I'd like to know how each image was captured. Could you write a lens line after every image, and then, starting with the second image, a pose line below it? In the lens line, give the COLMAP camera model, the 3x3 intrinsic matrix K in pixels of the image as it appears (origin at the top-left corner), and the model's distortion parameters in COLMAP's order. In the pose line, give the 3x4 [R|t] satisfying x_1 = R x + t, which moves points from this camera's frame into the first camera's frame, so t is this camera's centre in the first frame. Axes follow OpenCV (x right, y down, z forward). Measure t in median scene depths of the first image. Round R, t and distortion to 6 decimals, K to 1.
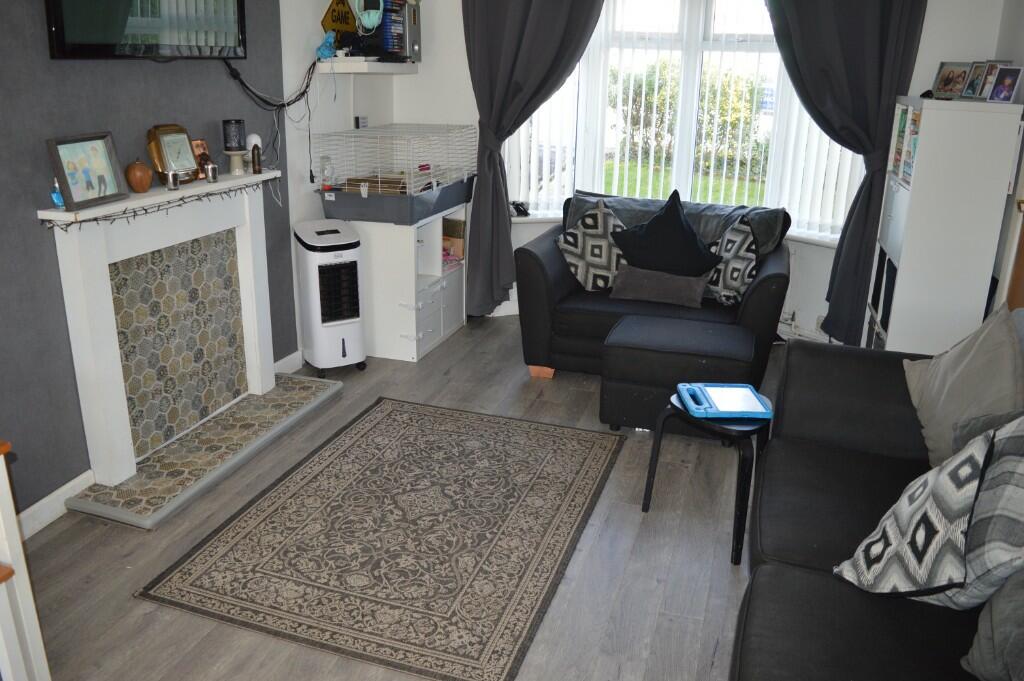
lens RADIAL K [[819.1, 0, 508.6], [0, 819.1, 339.6], [0, 0, 1]] dist [-0.097771, 0.024363]
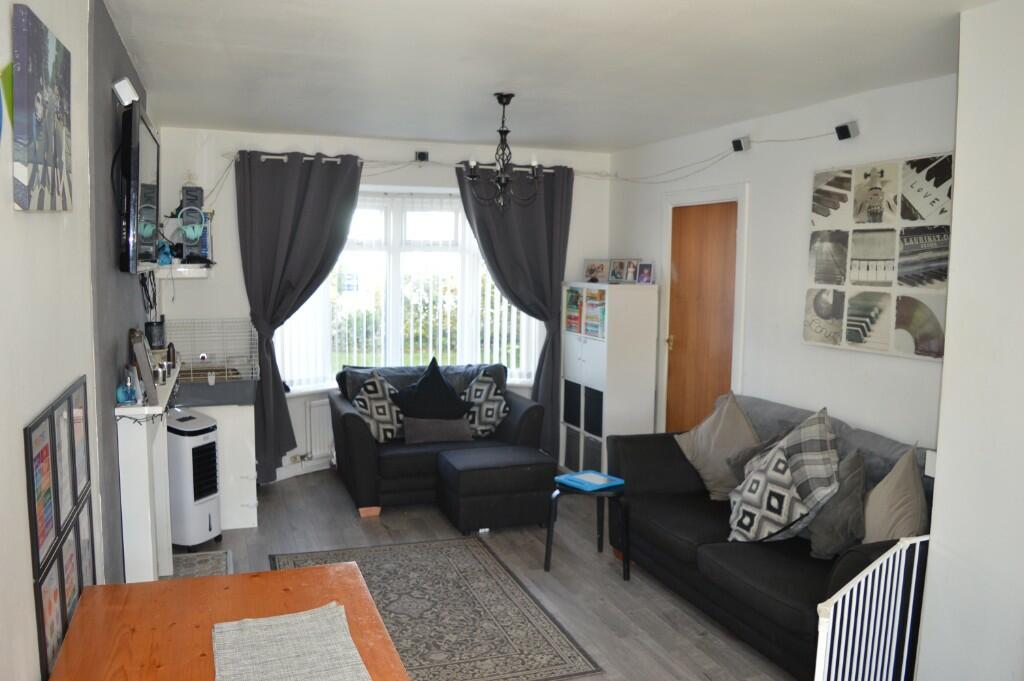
lens RADIAL K [[819.1, 0, 508.6], [0, 819.1, 339.6], [0, 0, 1]] dist [-0.097771, 0.024363]
pose [[0.792199, -0.067389, 0.606530, -0.557201], [0.194188, 0.970061, -0.145852, 0.007963], [-0.578542, 0.233325, 0.781568, -0.134883]]
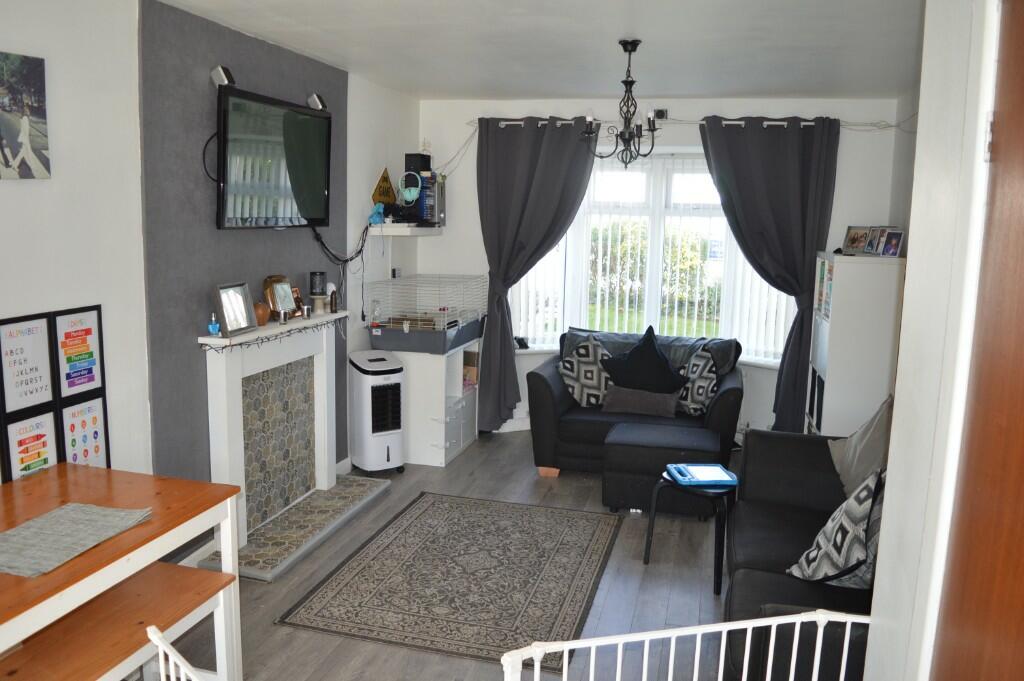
lens RADIAL K [[819.1, 0, 508.6], [0, 819.1, 339.6], [0, 0, 1]] dist [-0.097771, 0.024363]
pose [[0.998389, -0.005319, 0.056491, -0.096259], [0.014966, 0.985026, -0.171753, 0.057915], [-0.054732, 0.172321, 0.983519, -0.259729]]
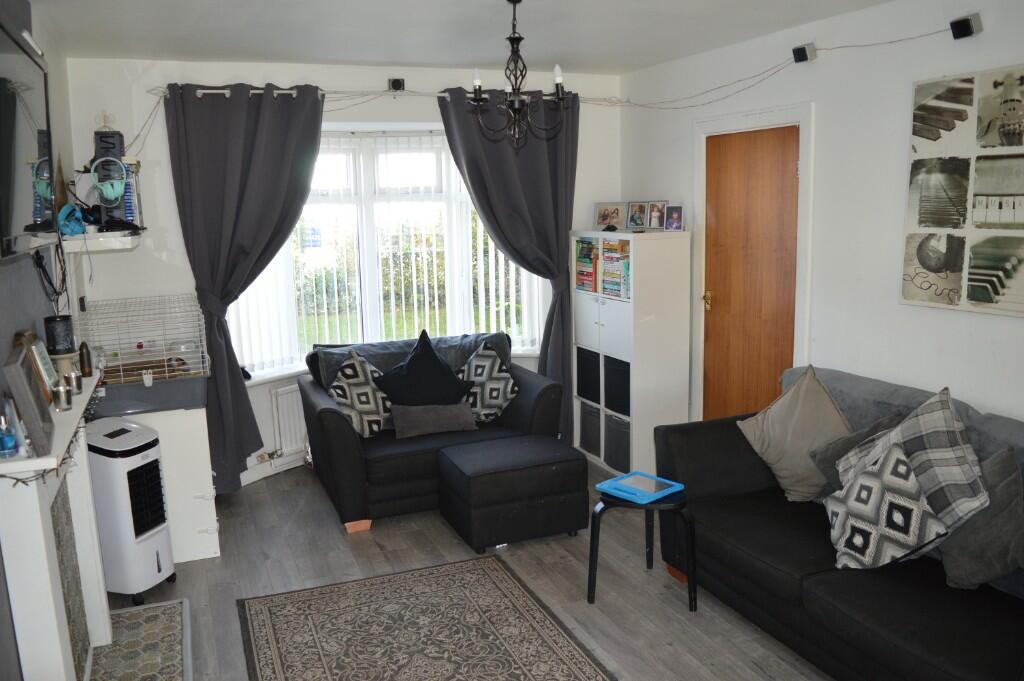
lens RADIAL K [[819.1, 0, 508.6], [0, 819.1, 339.6], [0, 0, 1]] dist [-0.097771, 0.024363]
pose [[0.760816, -0.144355, 0.632709, -0.448474], [0.241536, 0.967892, -0.069613, -0.073054], [-0.602345, 0.205785, 0.771254, 0.090129]]
